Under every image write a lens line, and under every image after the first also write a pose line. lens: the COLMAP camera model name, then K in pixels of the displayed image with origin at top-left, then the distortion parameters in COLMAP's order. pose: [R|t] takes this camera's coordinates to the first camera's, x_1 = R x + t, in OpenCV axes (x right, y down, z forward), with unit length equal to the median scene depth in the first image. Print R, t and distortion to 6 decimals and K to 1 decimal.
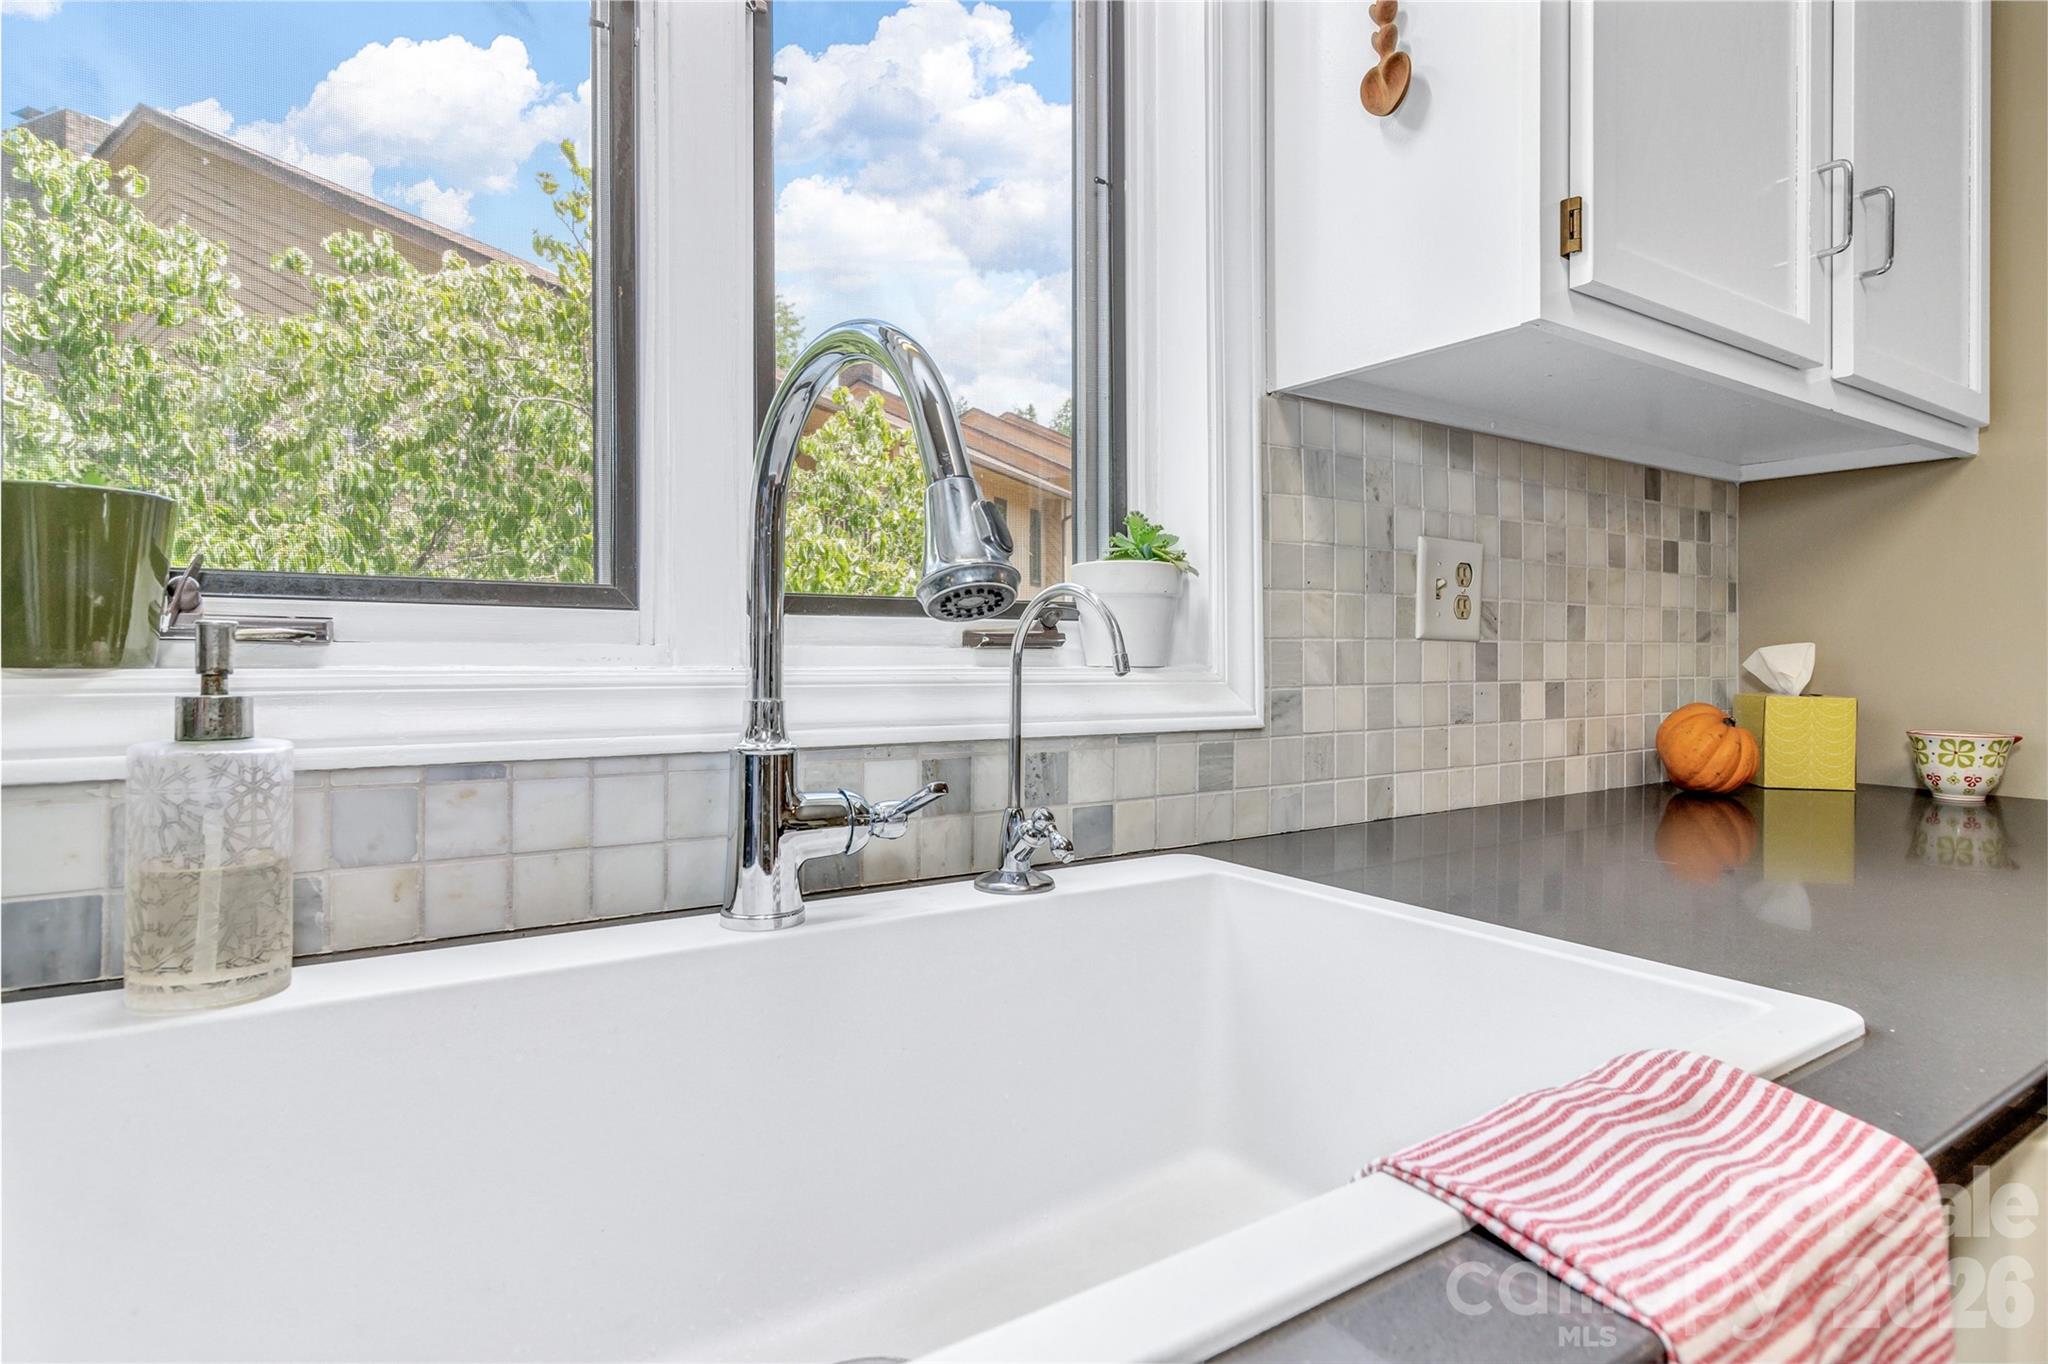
lens RADIAL K [[1060.4, 0, 1014.3], [0, 1060.4, 655.2], [0, 0, 1]] dist [-0.001458, -0.000421]
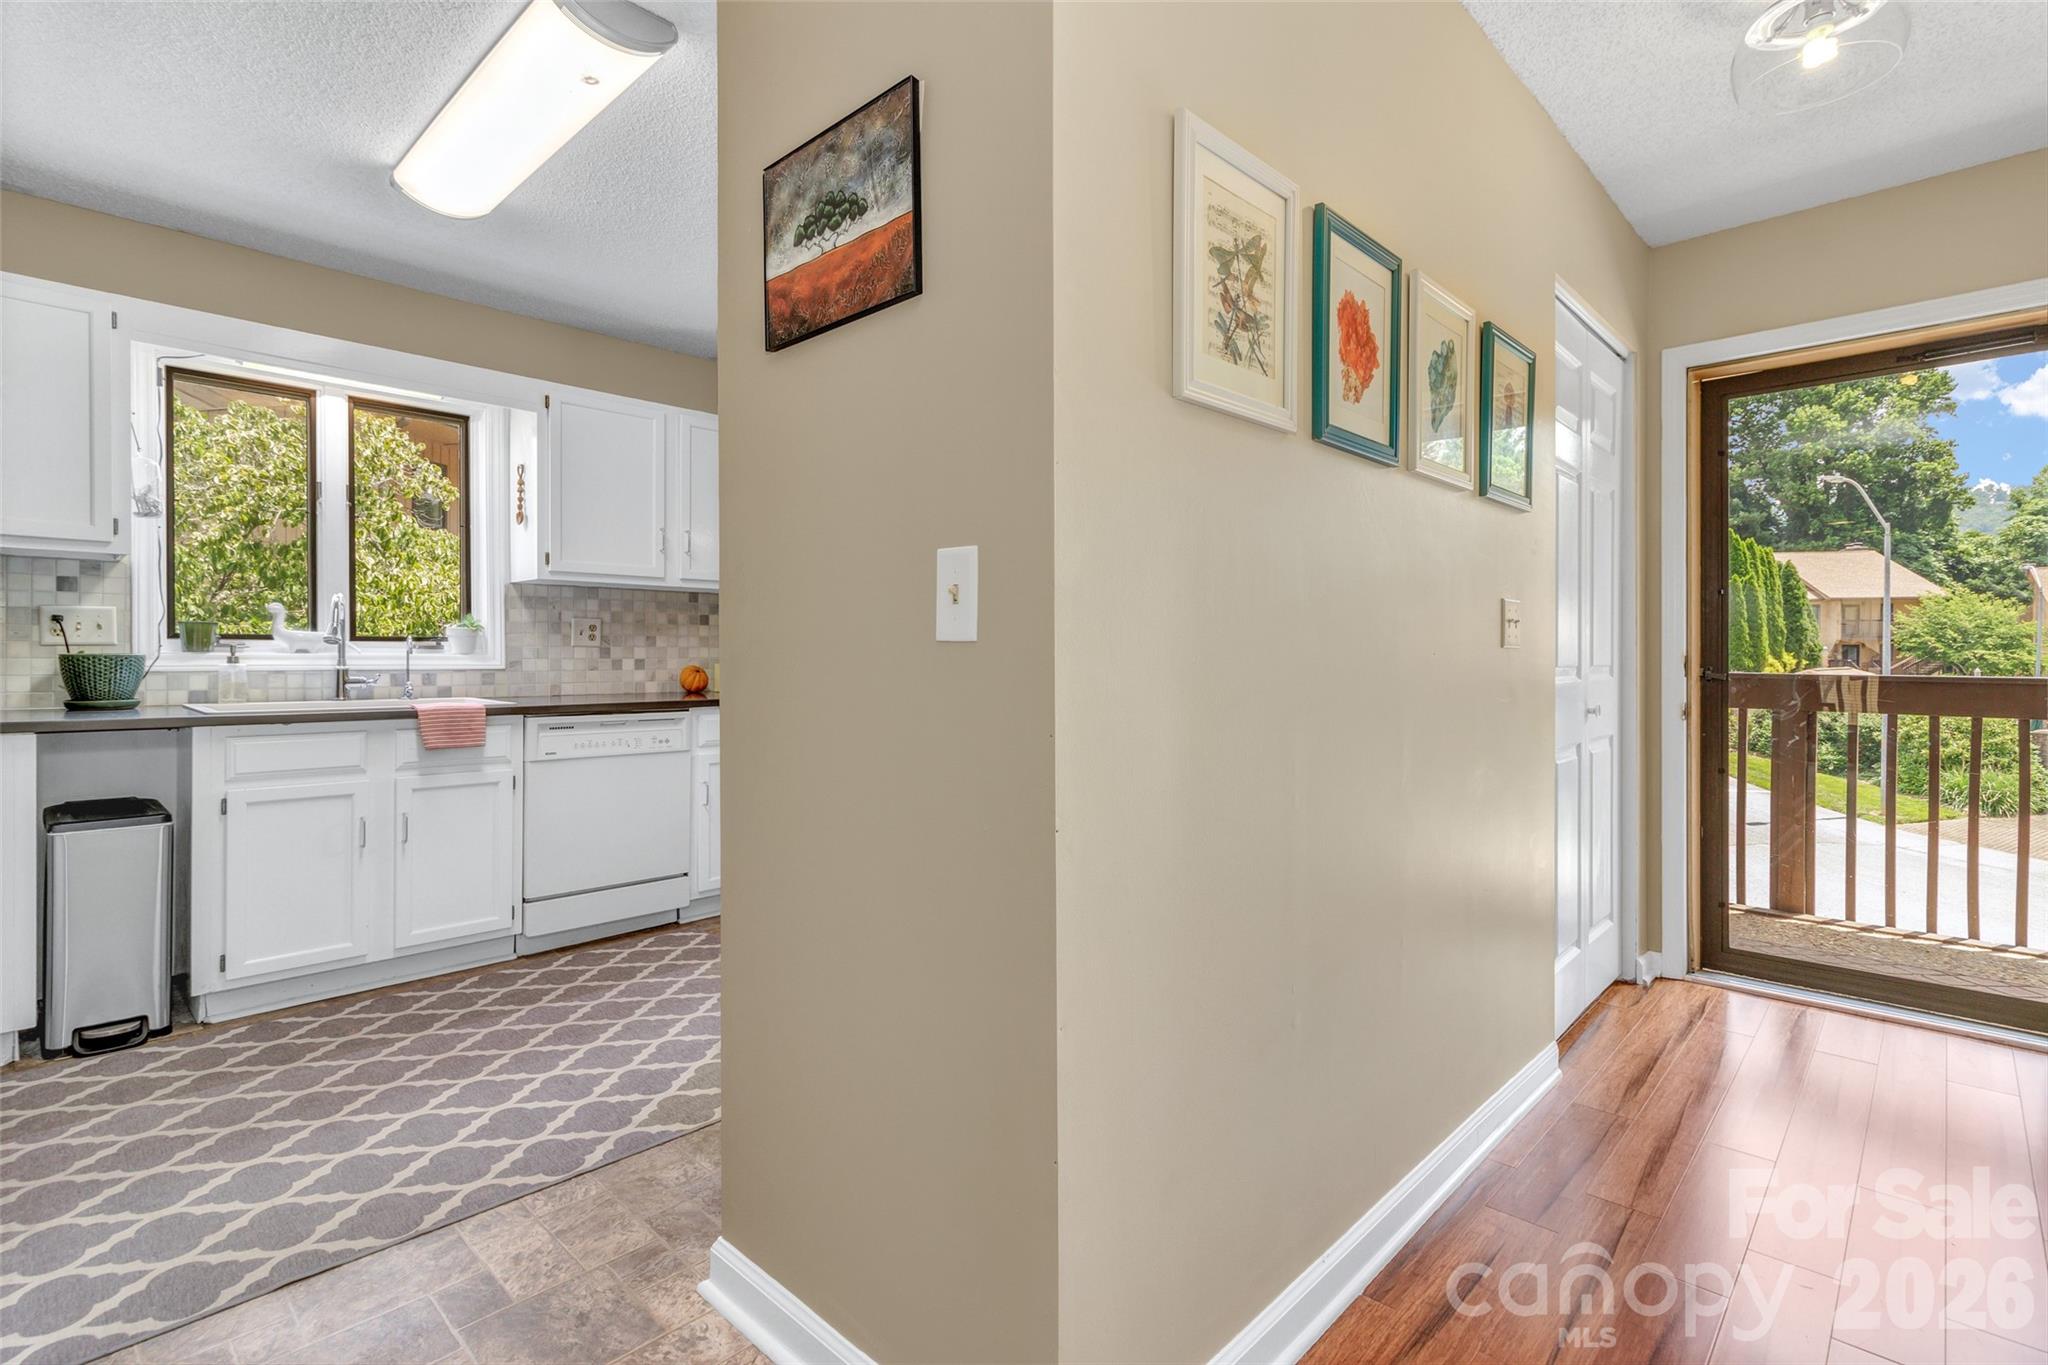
lens RADIAL K [[960.1, 0, 1024.3], [0, 960.1, 661.1], [0, 0, 1]] dist [0.001995, 0.000490]
pose [[0.973280, -0.005381, 0.229559, 1.146930], [0.004713, 0.999983, 0.003457, 0.031242], [-0.229573, -0.002283, 0.973289, -2.580435]]
